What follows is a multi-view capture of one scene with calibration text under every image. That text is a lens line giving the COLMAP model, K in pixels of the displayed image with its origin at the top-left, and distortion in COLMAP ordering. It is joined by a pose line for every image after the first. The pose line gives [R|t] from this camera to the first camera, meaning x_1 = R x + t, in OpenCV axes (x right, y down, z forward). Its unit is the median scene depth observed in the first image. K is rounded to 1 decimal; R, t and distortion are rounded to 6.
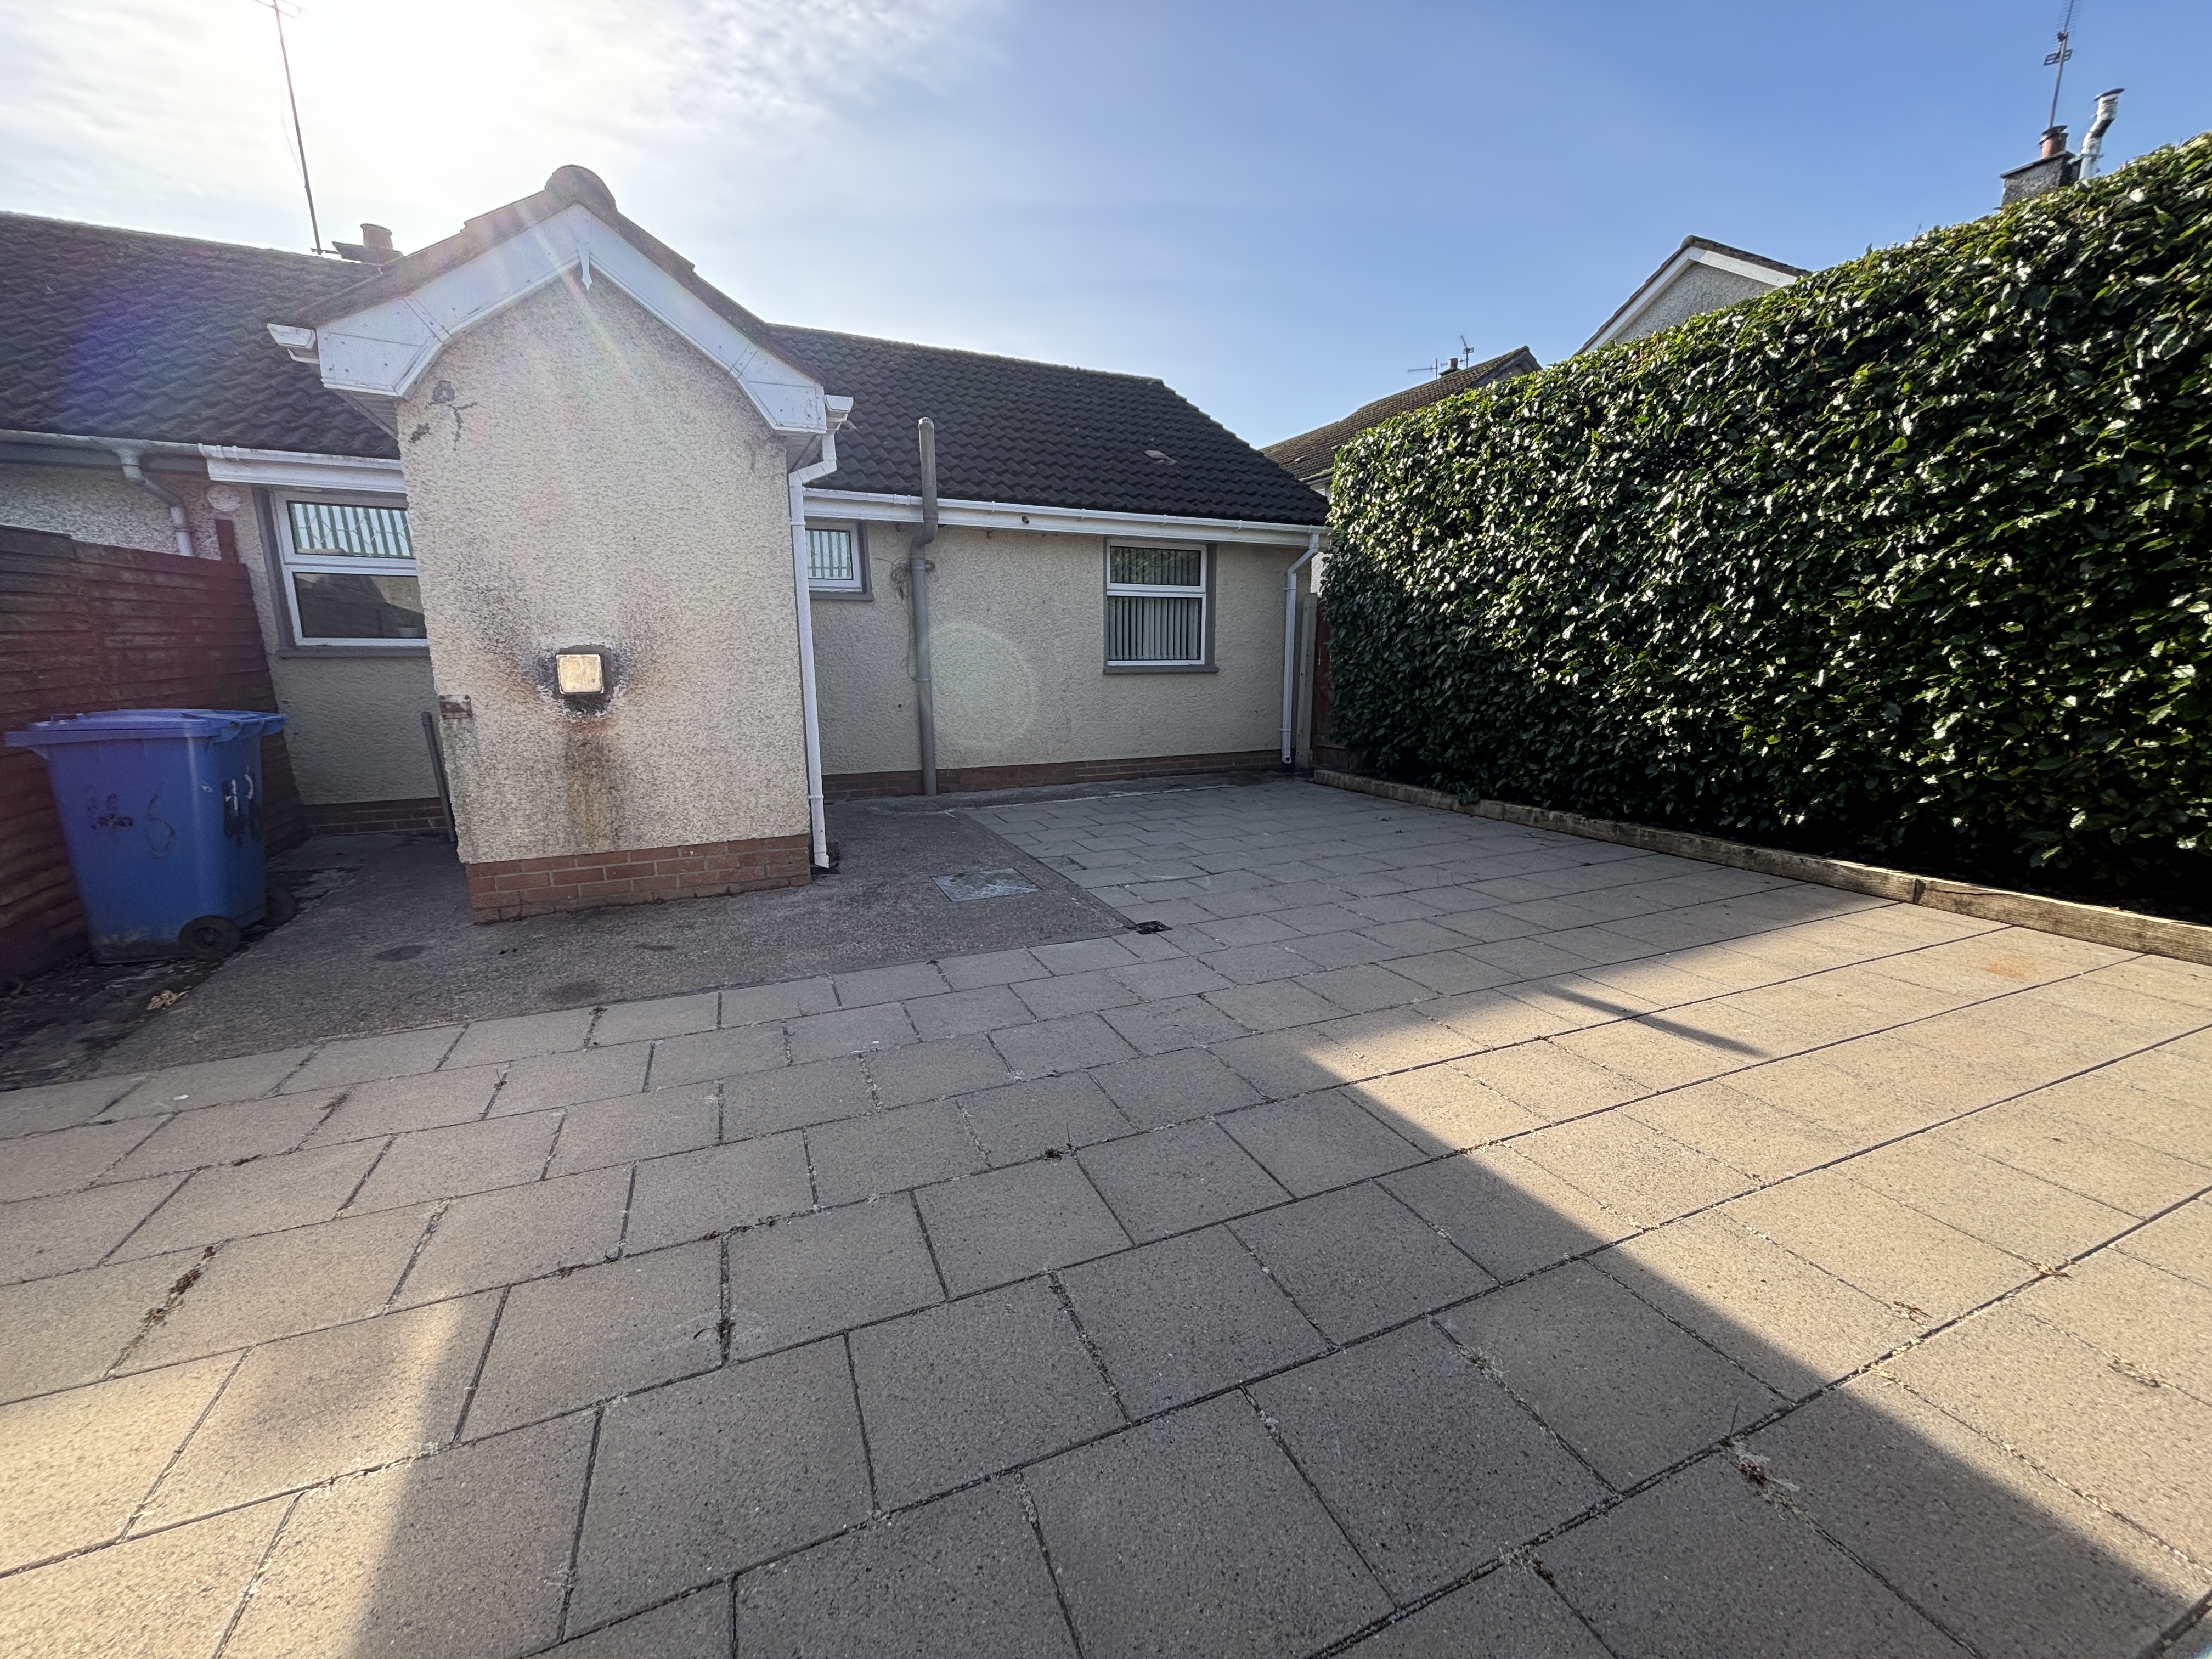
lens RADIAL K [[891.0, 0, 1110.7], [0, 891.0, 832.9], [0, 0, 1]] dist [0.010565, 0.001557]
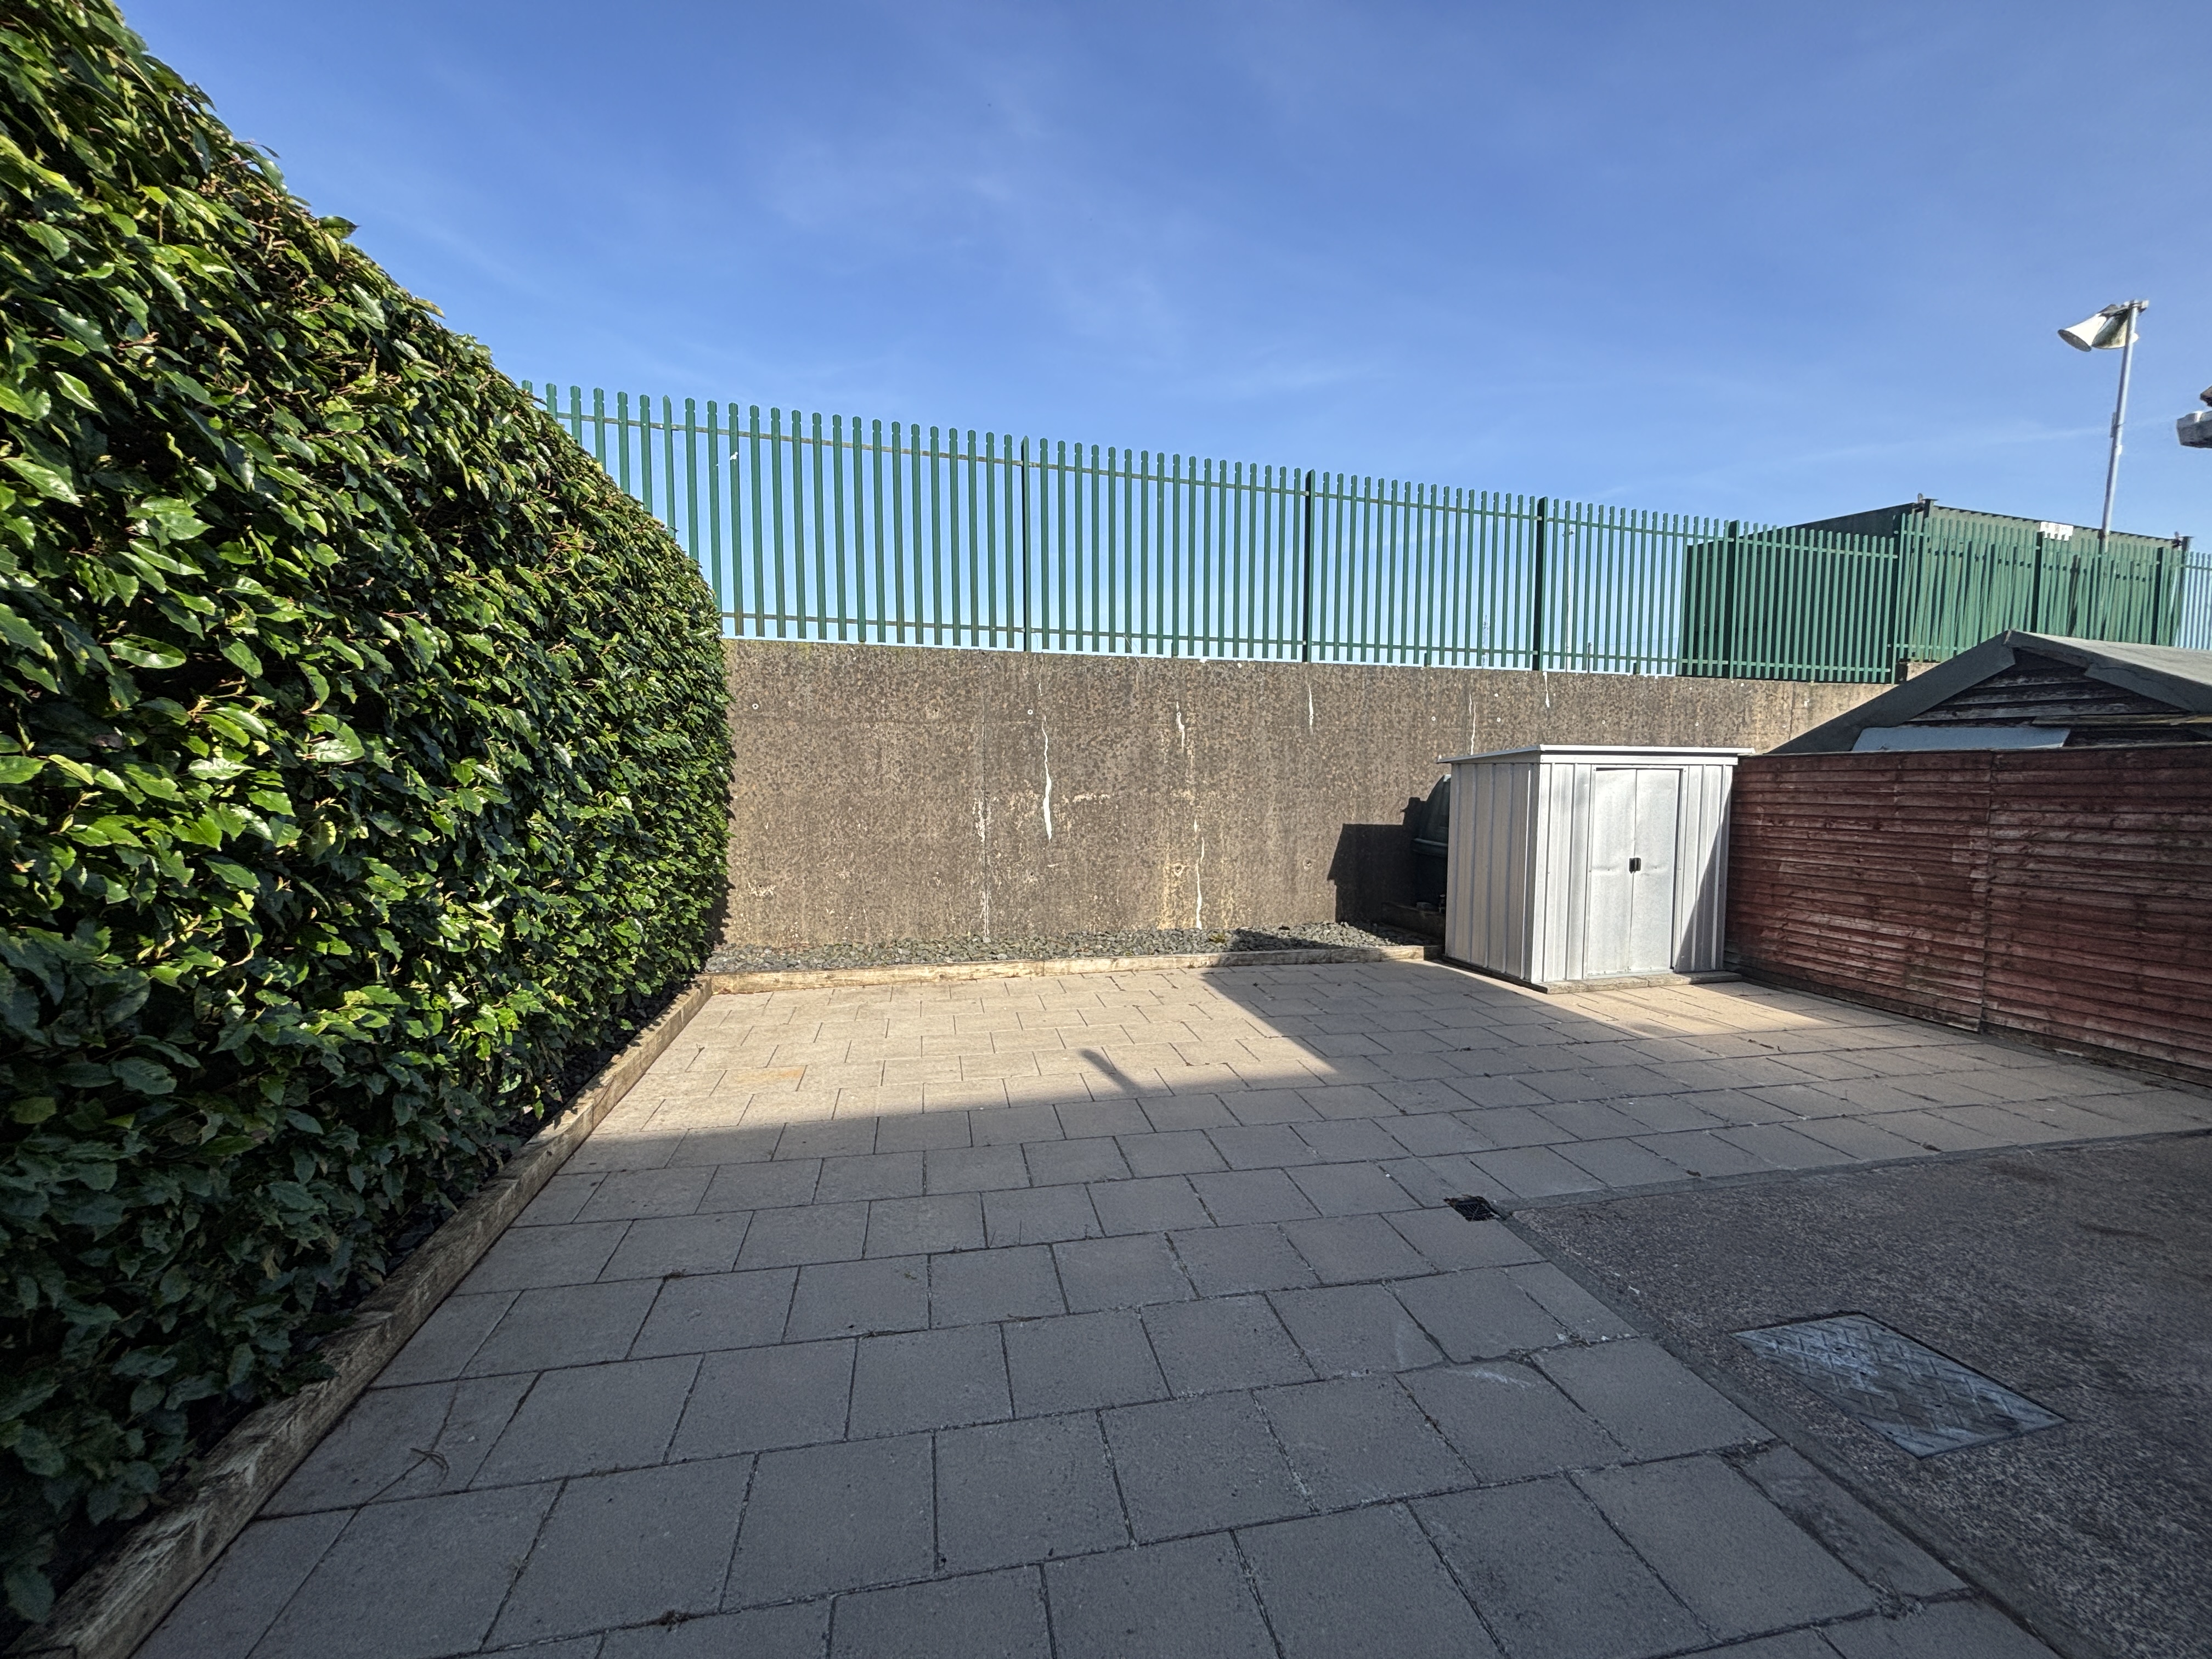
lens RADIAL K [[891.0, 0, 1103.8], [0, 891.0, 837.3], [0, 0, 1]] dist [0.010565, 0.001557]
pose [[-0.978784, -0.011151, 0.204593, 0.235165], [0.044099, 0.963652, 0.263496, -0.493856], [-0.200095, 0.266928, -0.942715, 1.947907]]
